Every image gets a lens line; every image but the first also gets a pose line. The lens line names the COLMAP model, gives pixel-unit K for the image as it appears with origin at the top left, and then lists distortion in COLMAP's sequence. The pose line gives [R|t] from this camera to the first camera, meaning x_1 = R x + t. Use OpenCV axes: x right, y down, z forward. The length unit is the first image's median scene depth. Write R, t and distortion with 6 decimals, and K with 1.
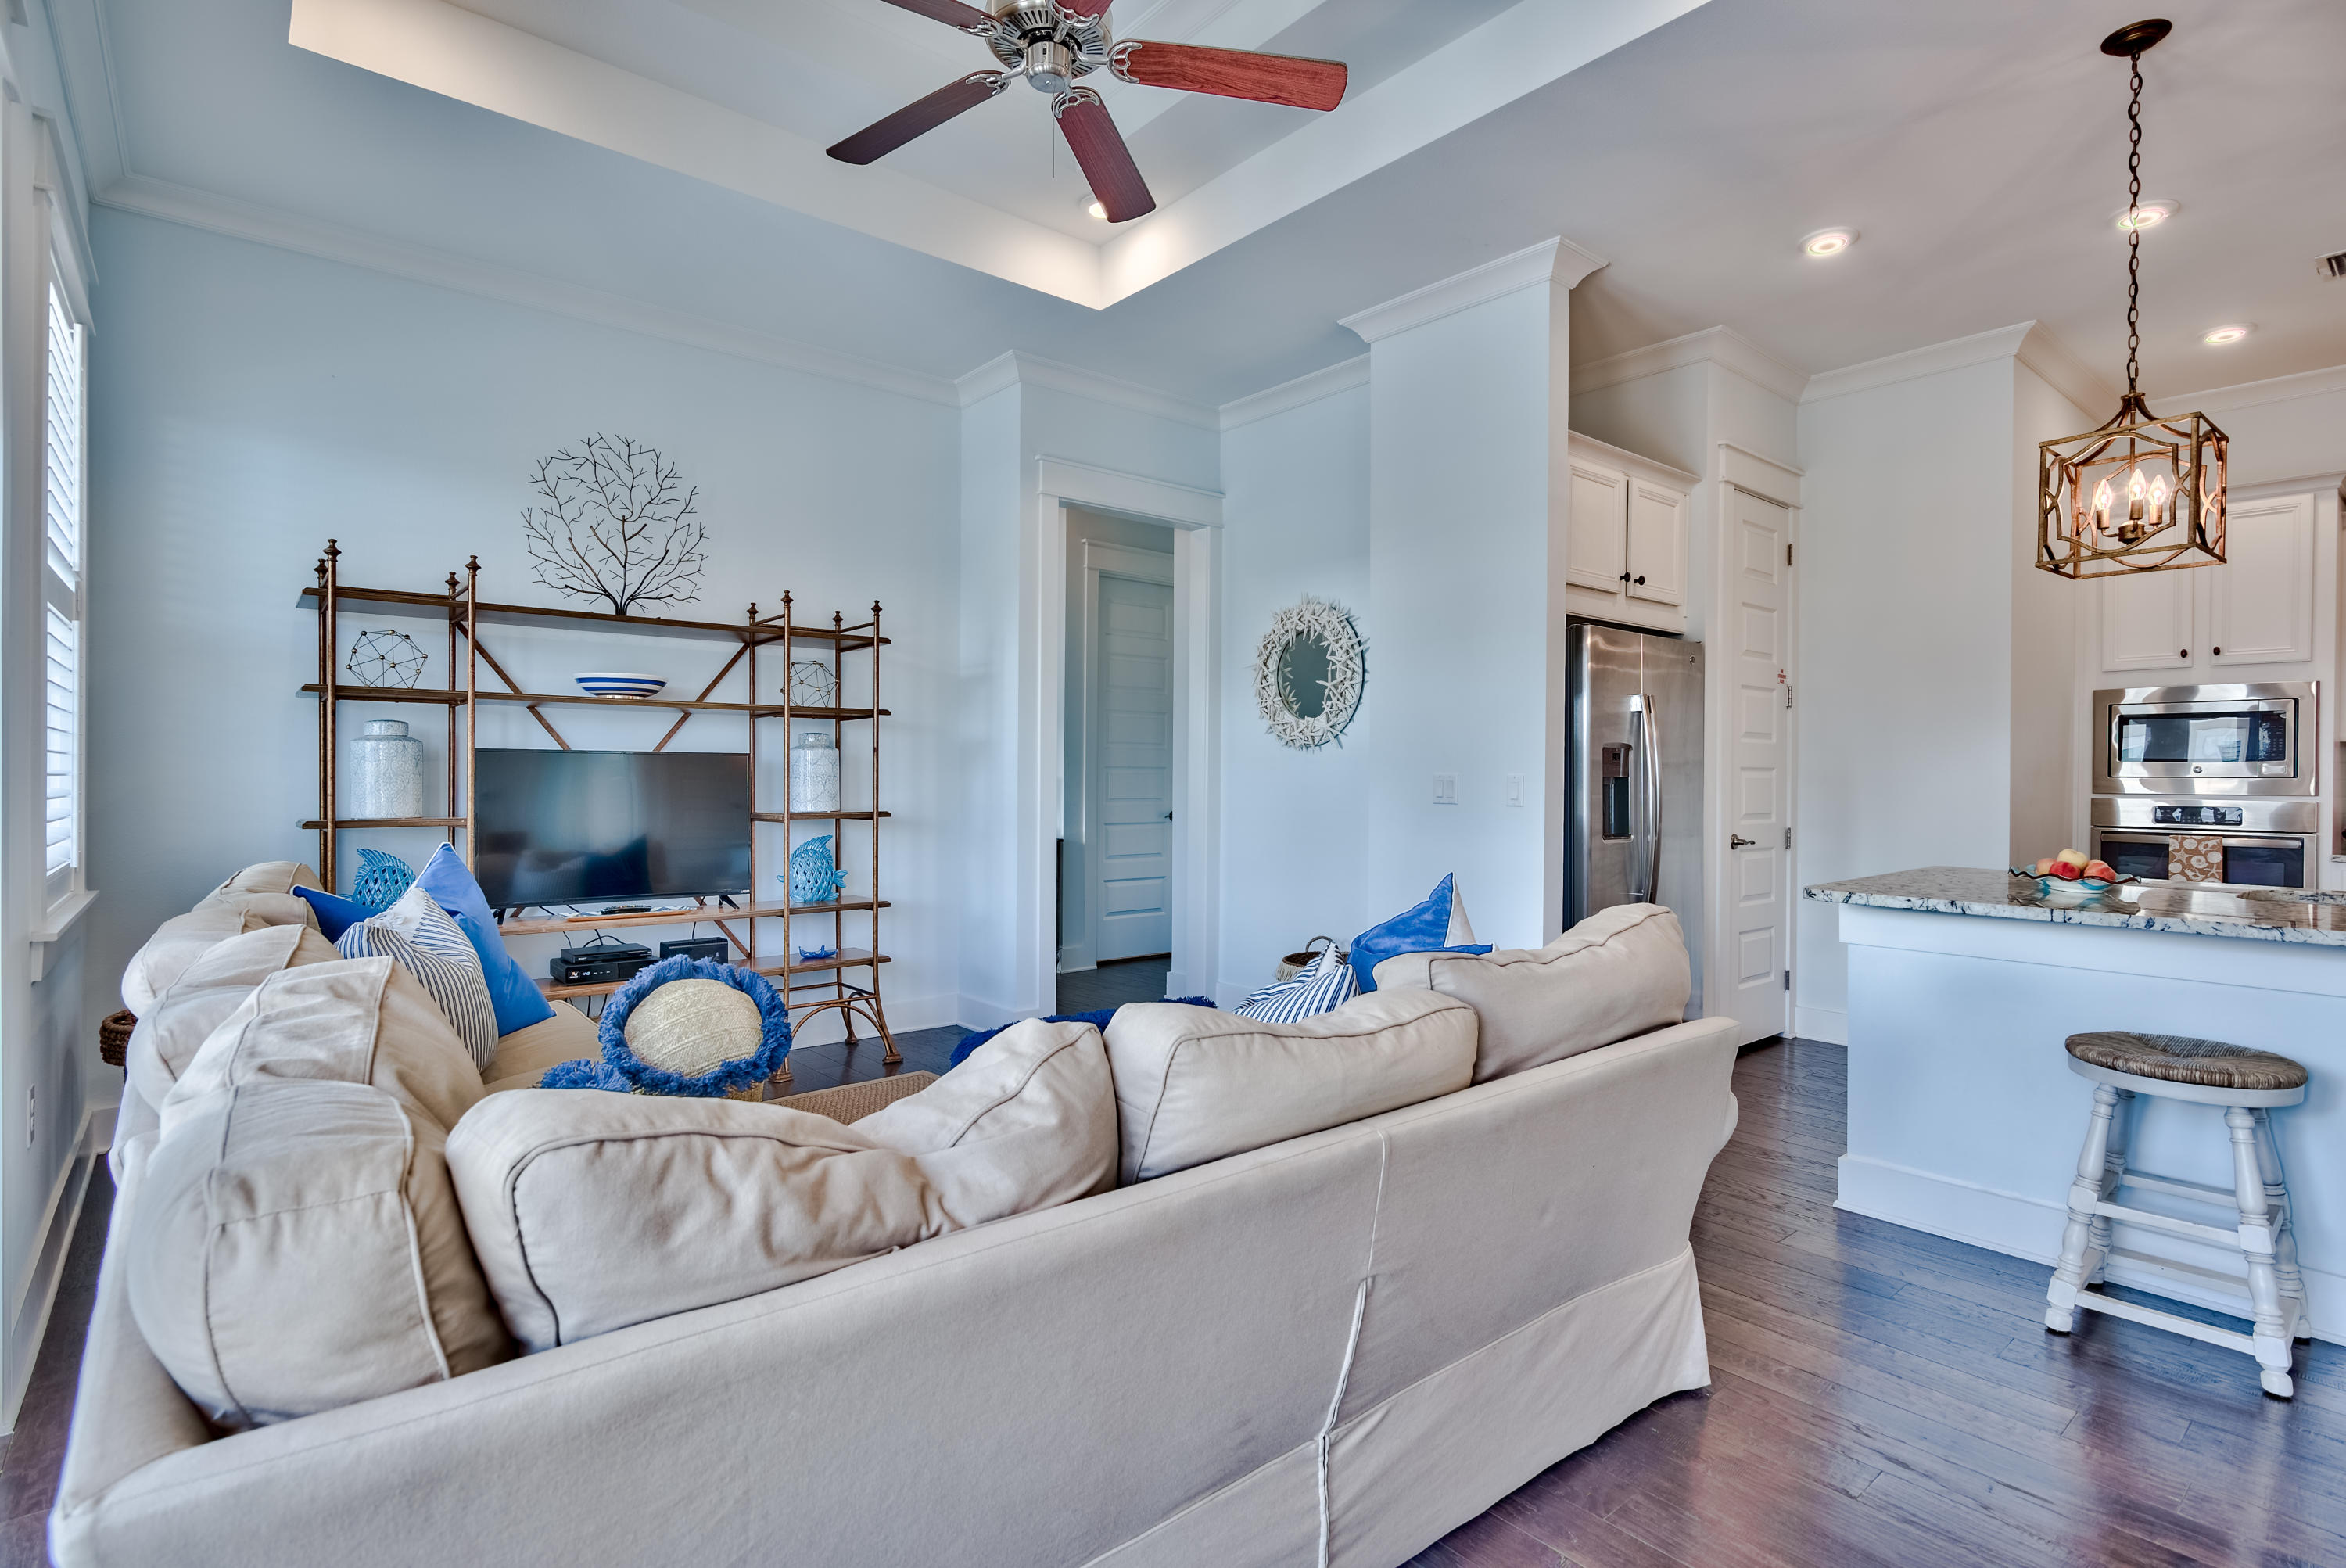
lens RADIAL K [[1158.6, 0, 1156.5], [0, 1158.6, 779.4], [0, 0, 1]] dist [-0.015435, -0.001141]
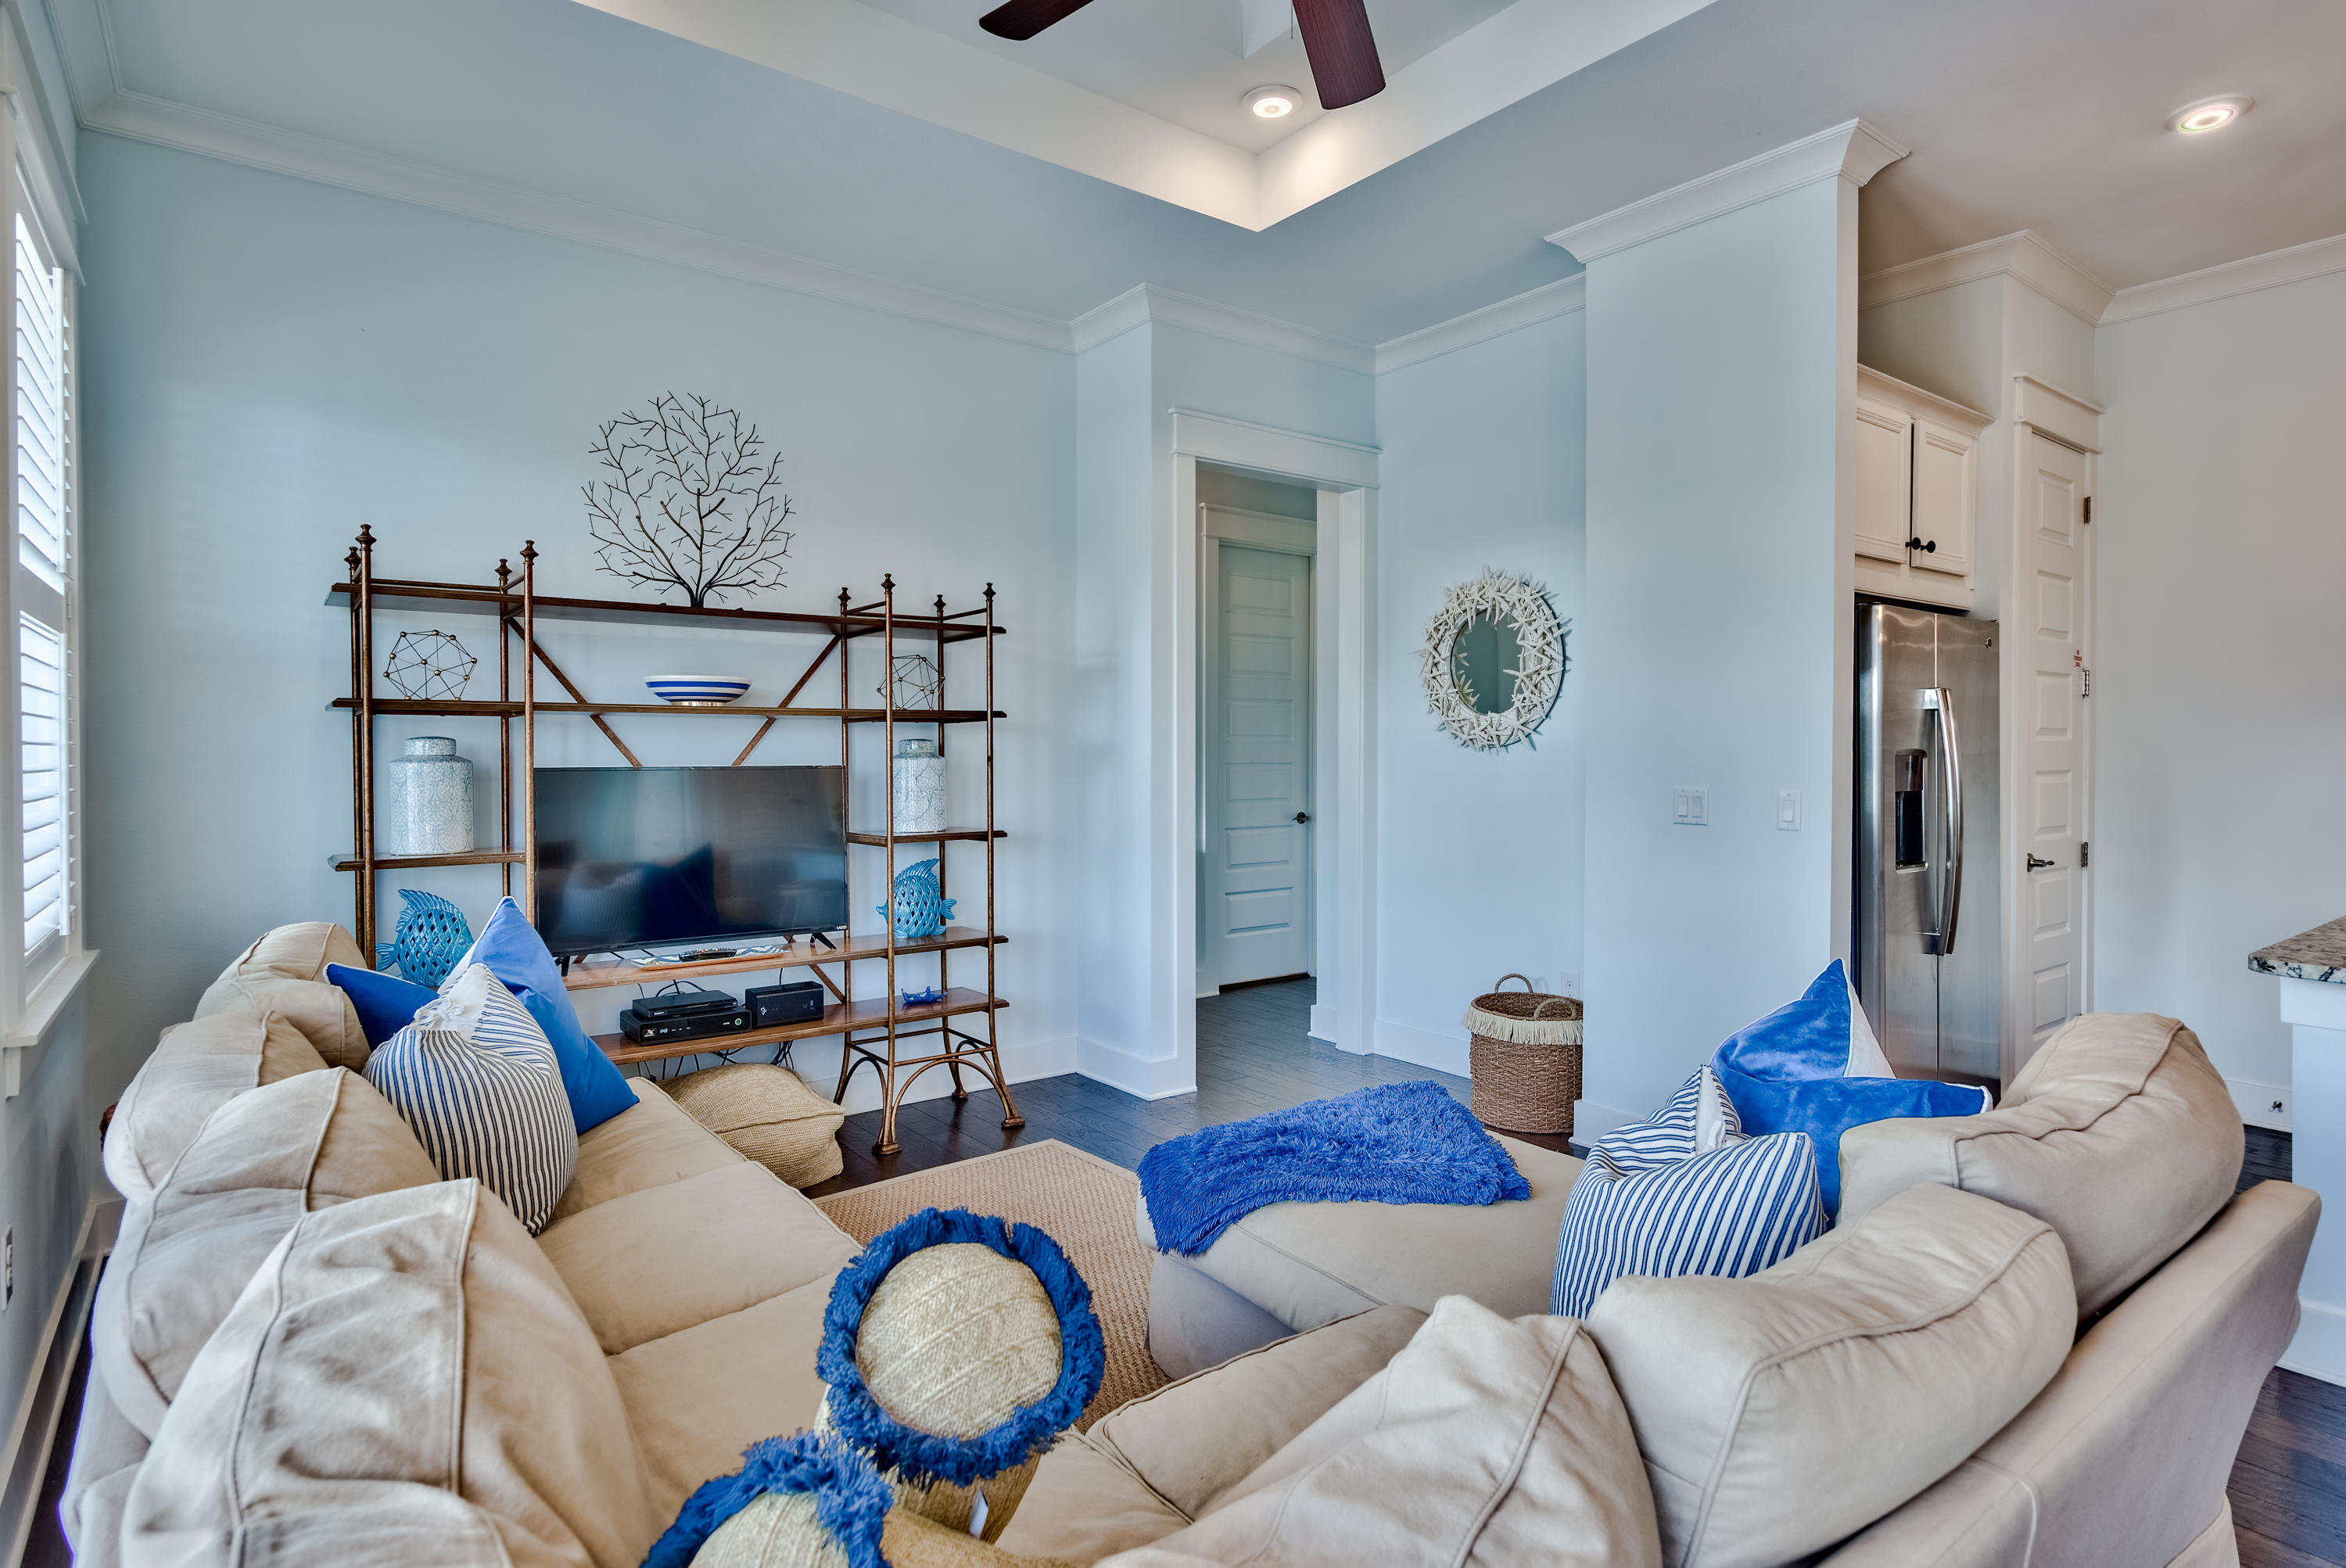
lens RADIAL K [[1256.4, 0, 1170.0], [0, 1256.4, 766.6], [0, 0, 1]] dist [-0.007883, -0.002121]
pose [[0.998754, -0.007084, -0.049407, -0.073566], [0.007428, 0.999949, 0.006775, -0.028624], [0.049357, -0.007134, 0.998756, 0.096938]]
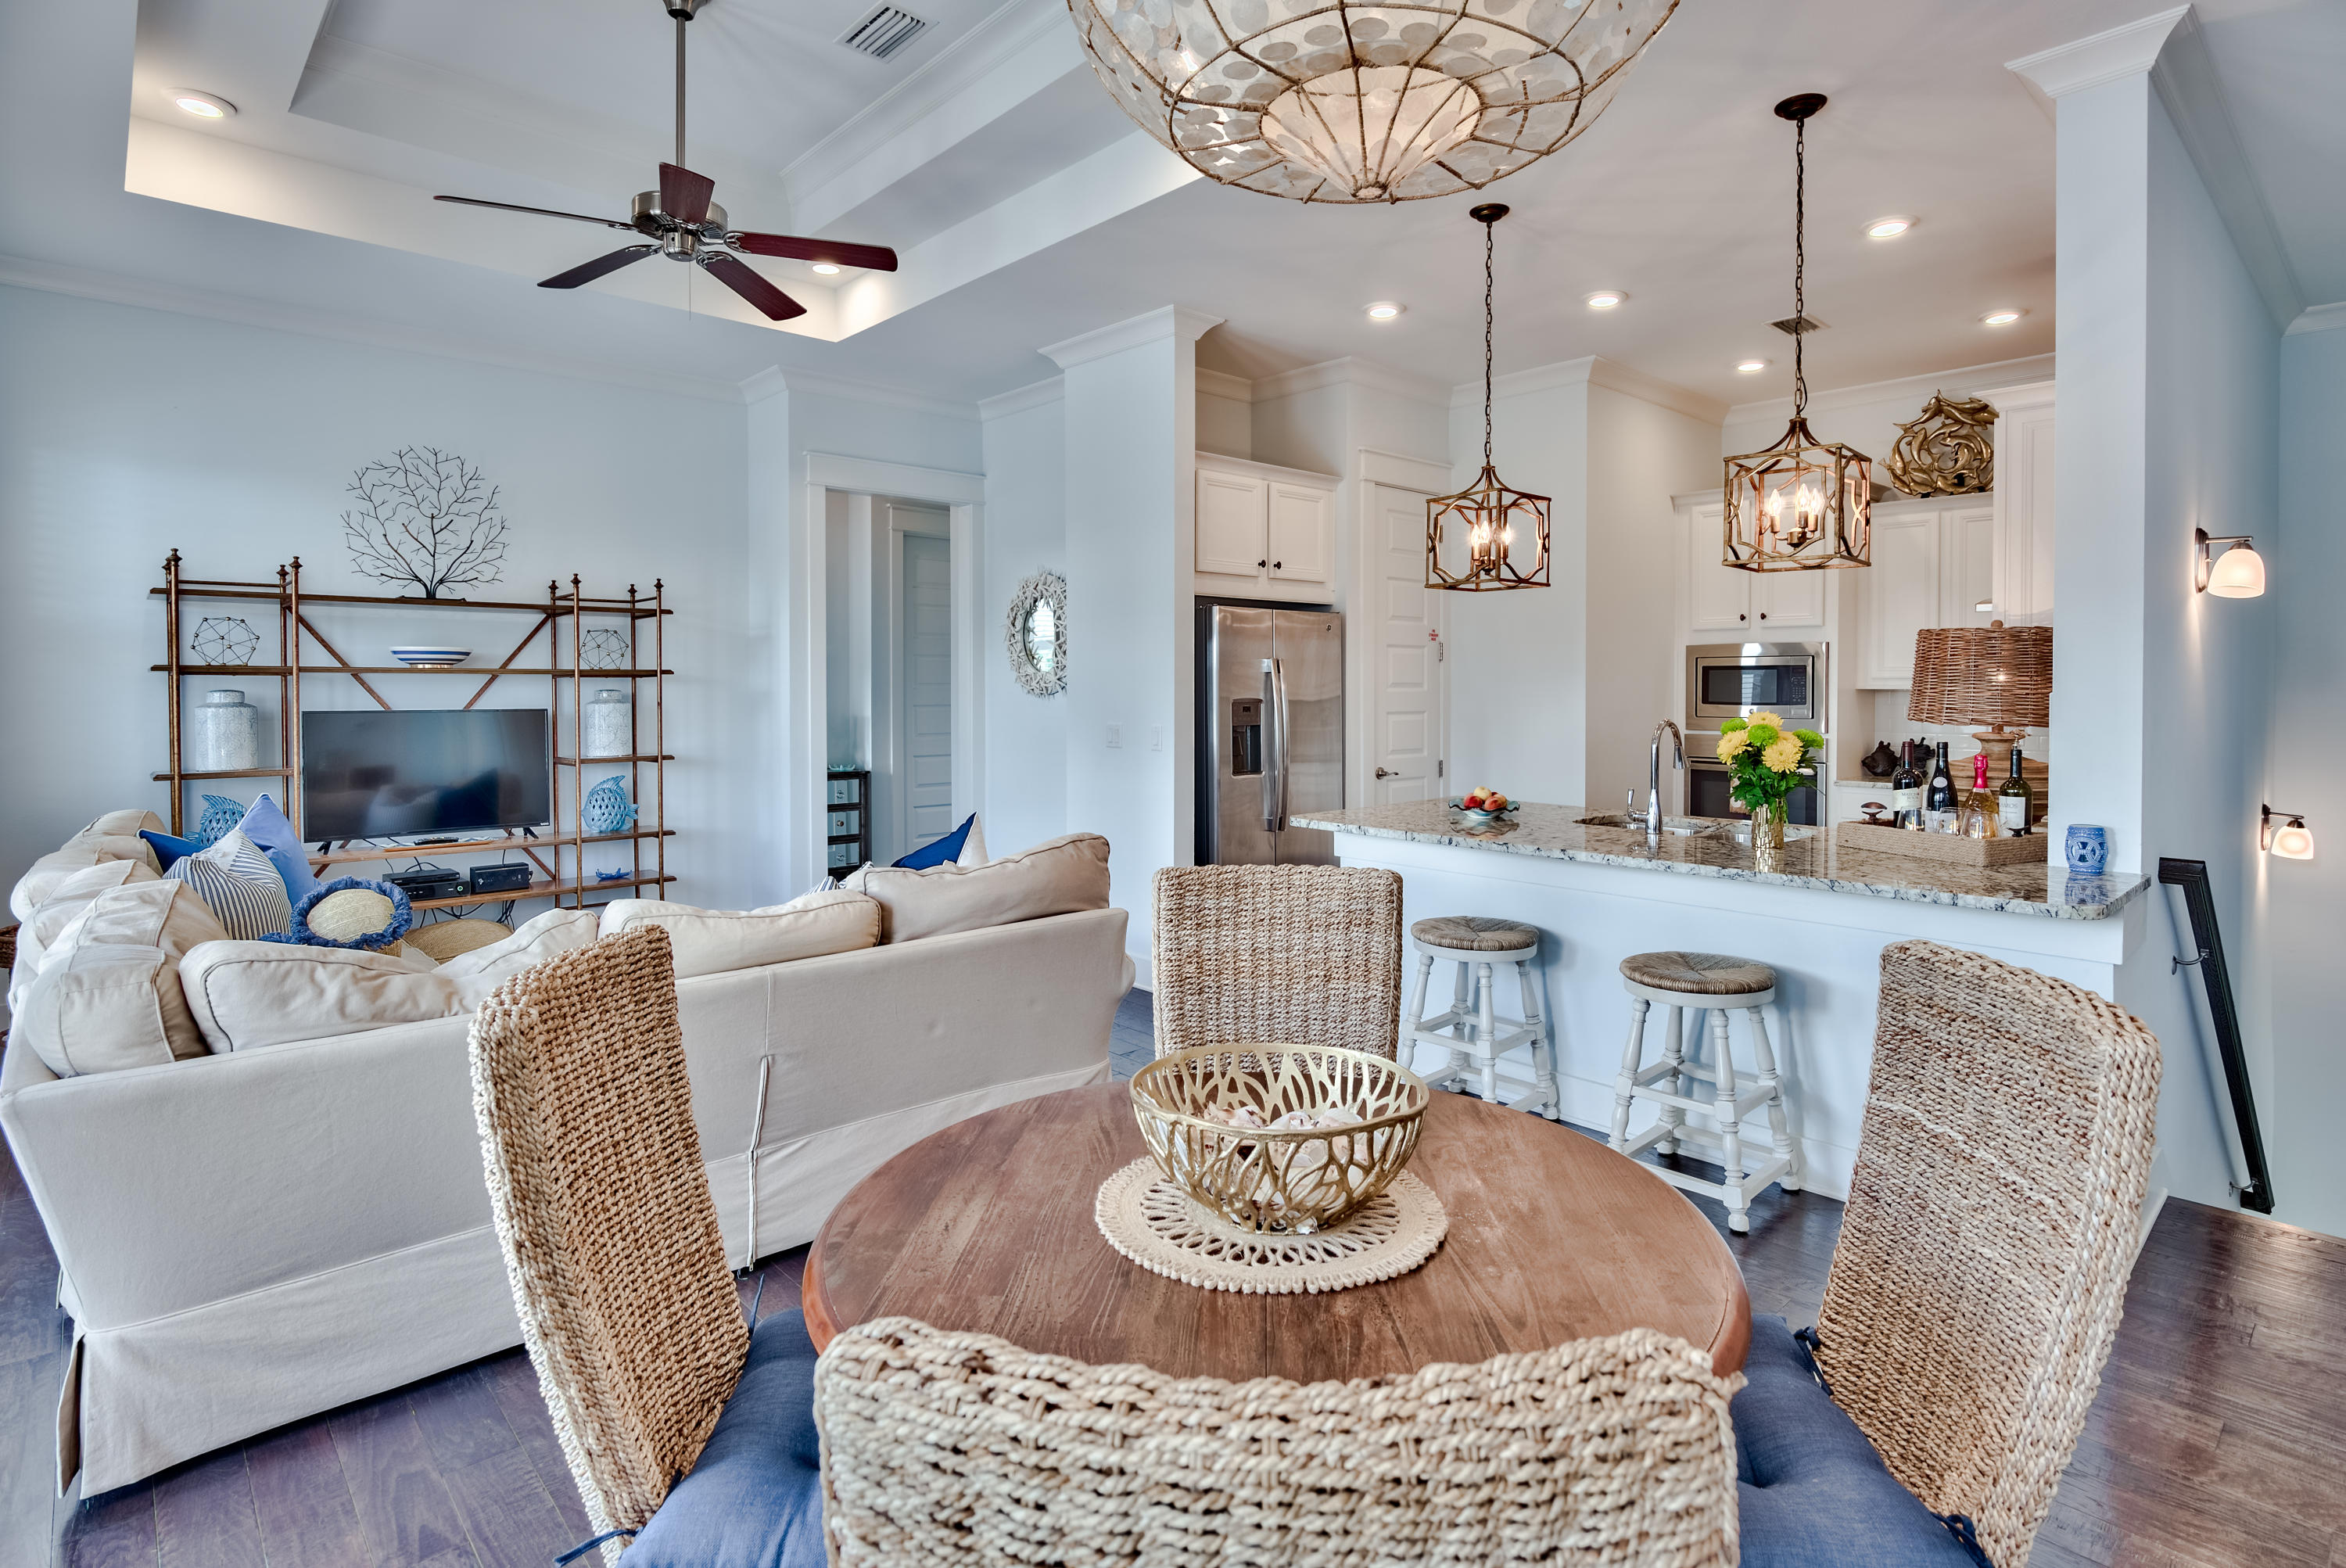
lens RADIAL K [[1158.6, 0, 1147.5], [0, 1158.6, 711.7], [0, 0, 1]] dist [-0.015435, -0.001141]
pose [[0.998277, -0.008156, 0.058101, 0.213895], [0.007392, 0.999884, 0.013353, -0.033694], [-0.058203, -0.012901, 0.998221, -0.246258]]
